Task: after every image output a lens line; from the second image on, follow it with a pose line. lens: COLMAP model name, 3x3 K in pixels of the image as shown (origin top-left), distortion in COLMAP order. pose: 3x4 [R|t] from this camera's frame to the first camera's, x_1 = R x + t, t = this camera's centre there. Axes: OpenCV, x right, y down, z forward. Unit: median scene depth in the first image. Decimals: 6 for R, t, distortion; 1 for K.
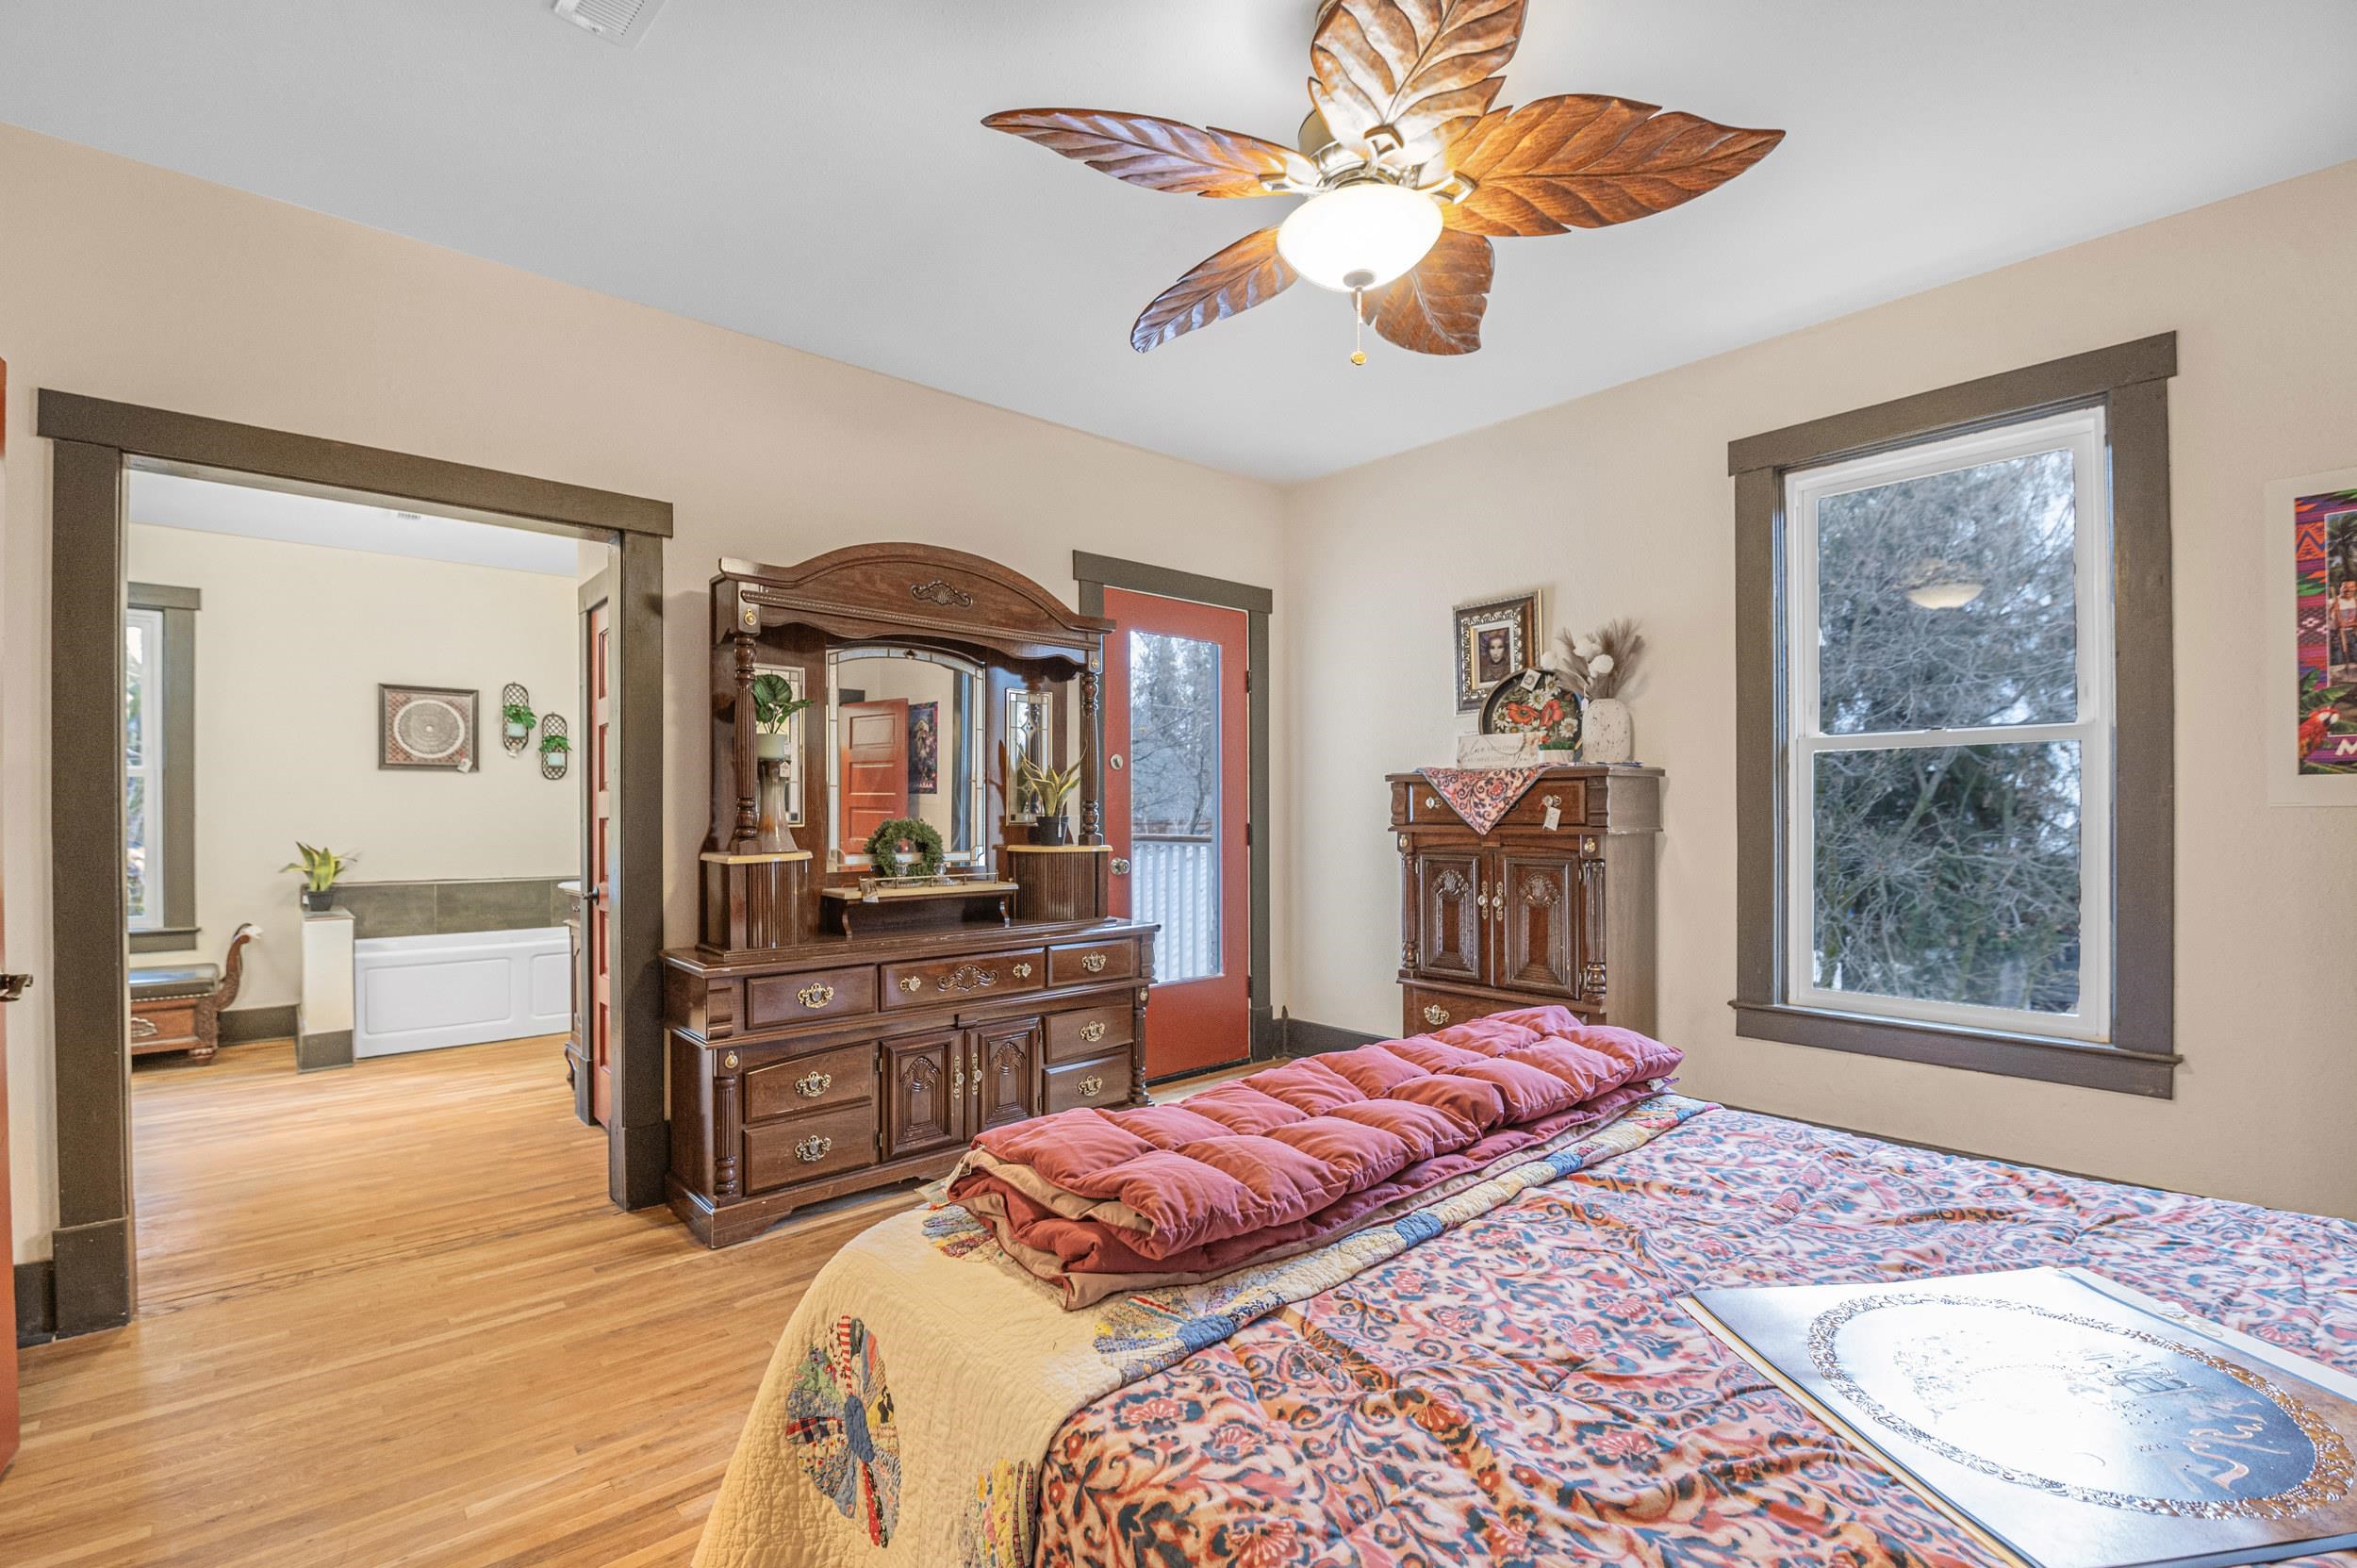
lens RADIAL K [[1061.0, 0, 1176.4], [0, 1061.0, 823.2], [0, 0, 1]] dist [0.015293, -0.020683]
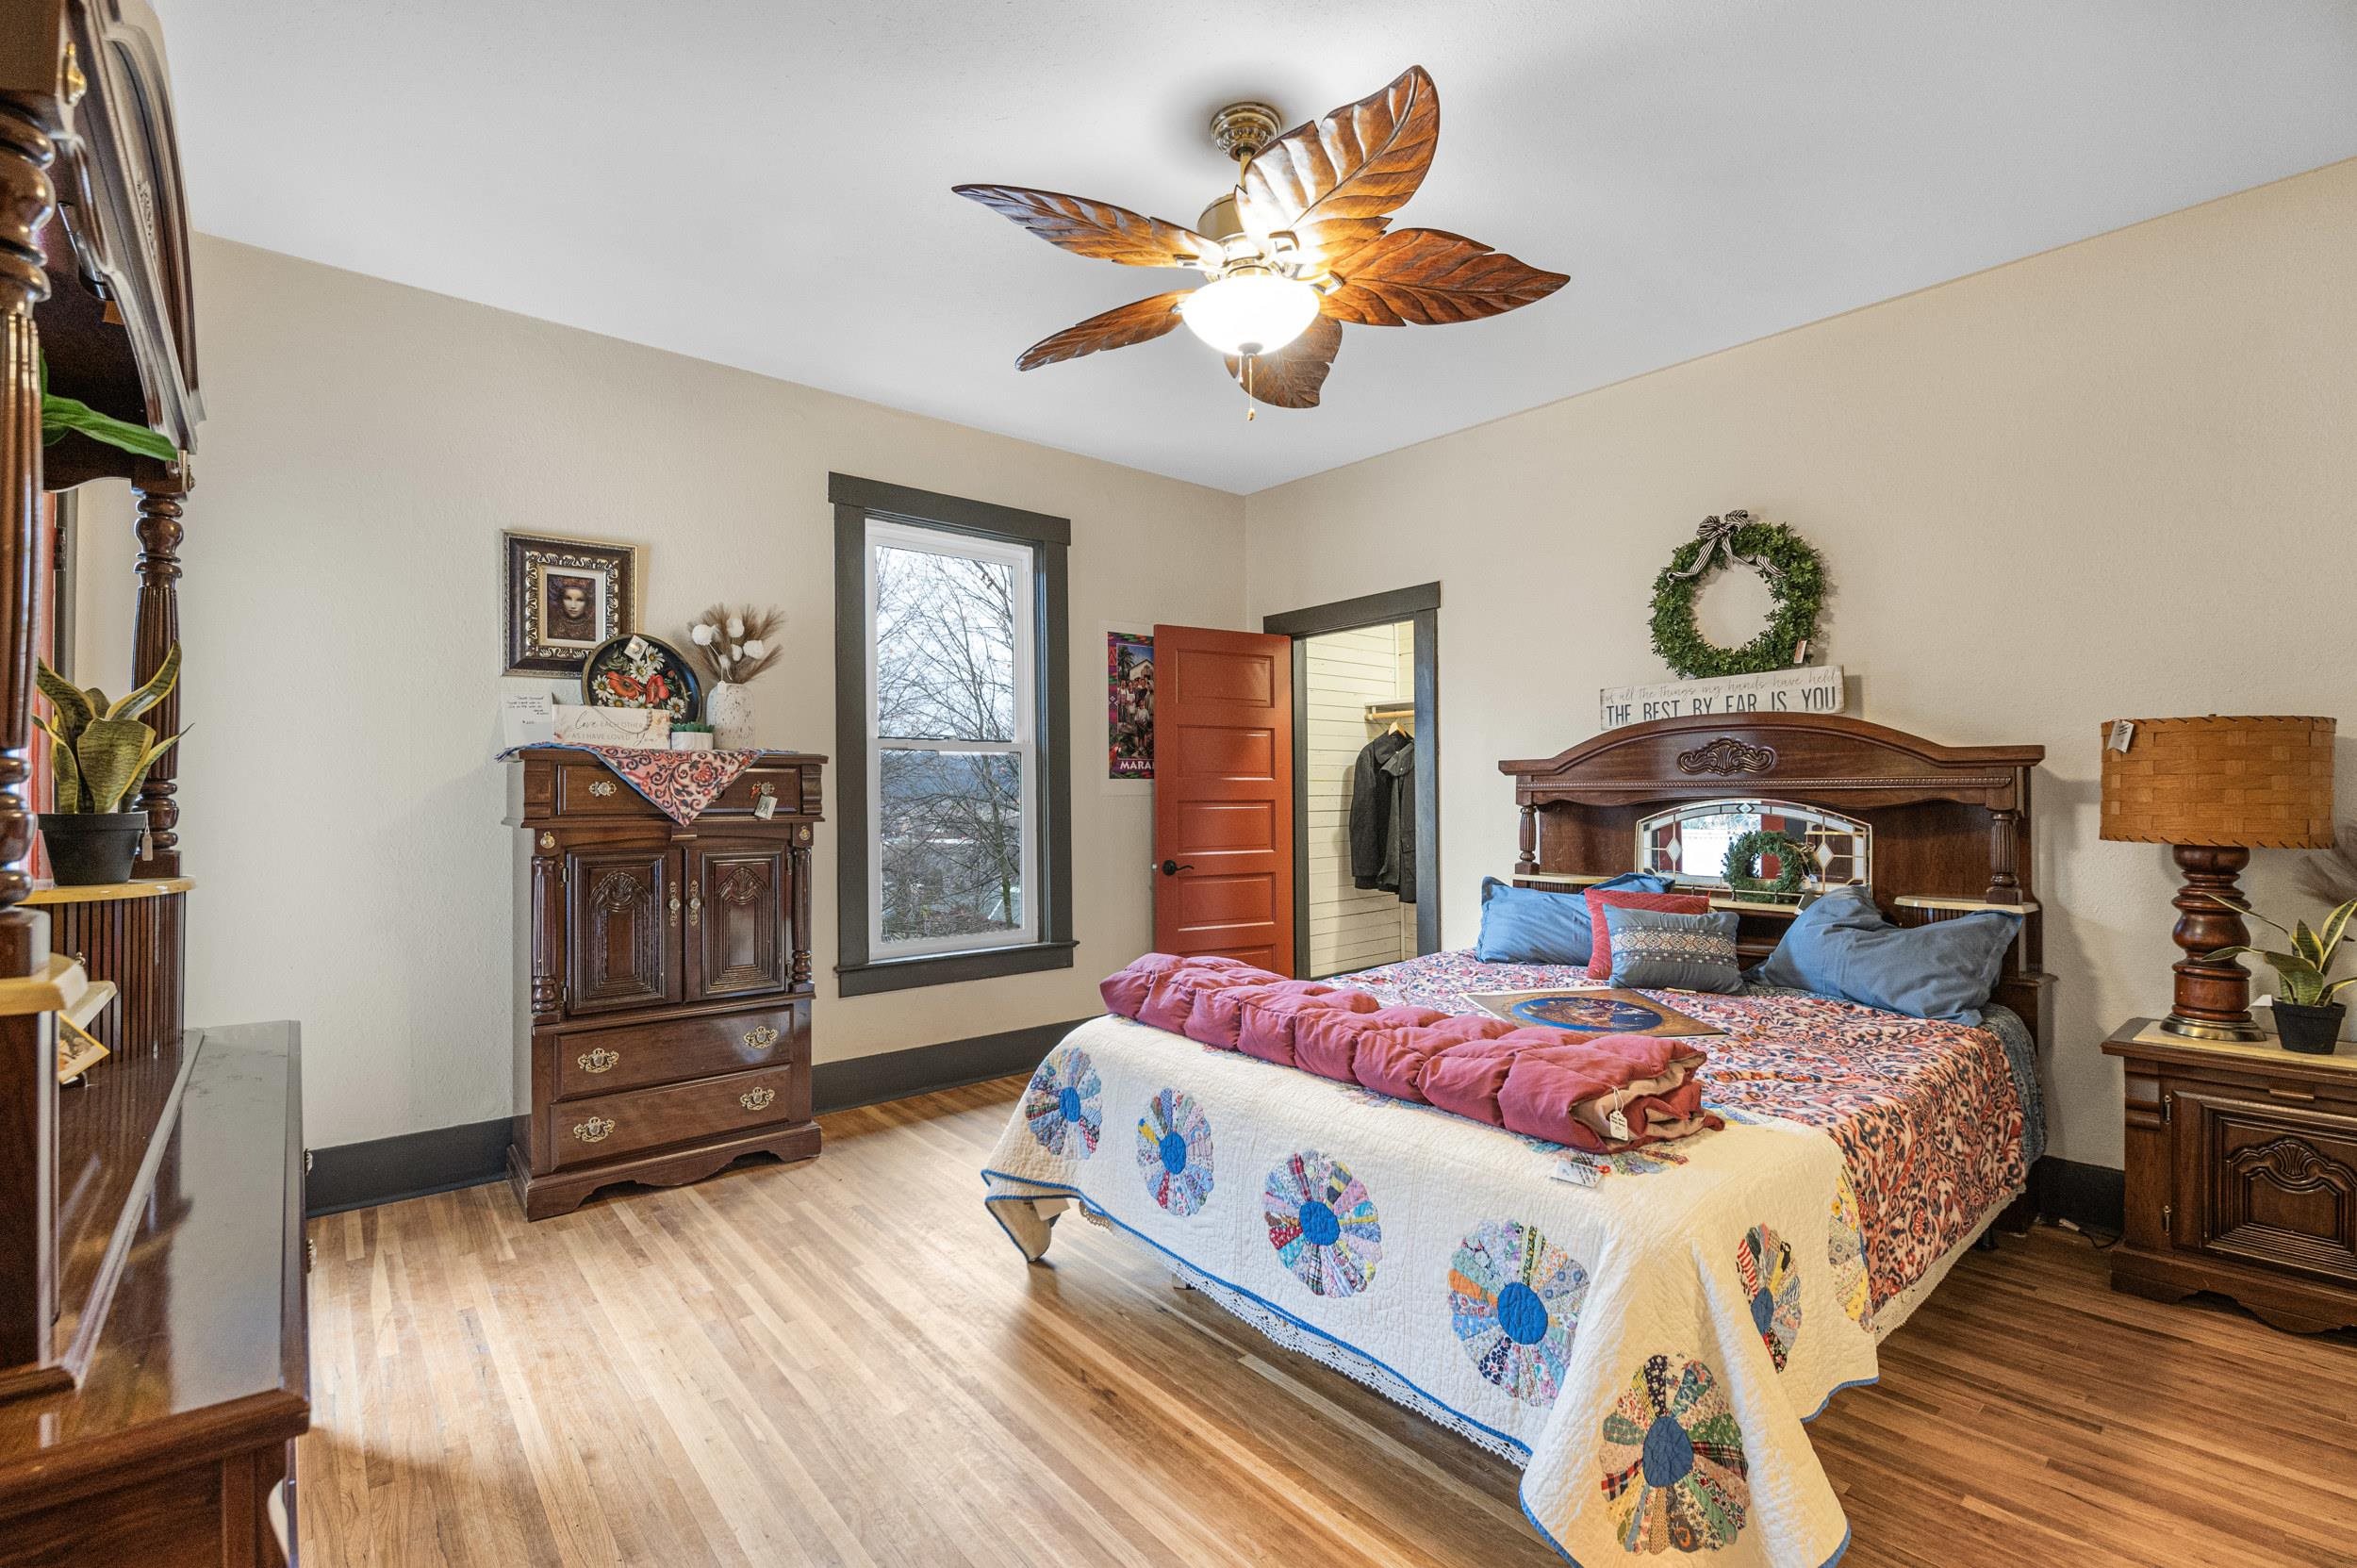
lens RADIAL K [[1024.4, 0, 1183.4], [0, 1024.4, 765.0], [0, 0, 1]] dist [-0.000164, -0.013295]
pose [[0.010170, 0.031006, 0.999467, -0.509679], [0.013244, 0.999427, -0.031140, -0.007740], [-0.999861, 0.013554, 0.009754, 0.563683]]
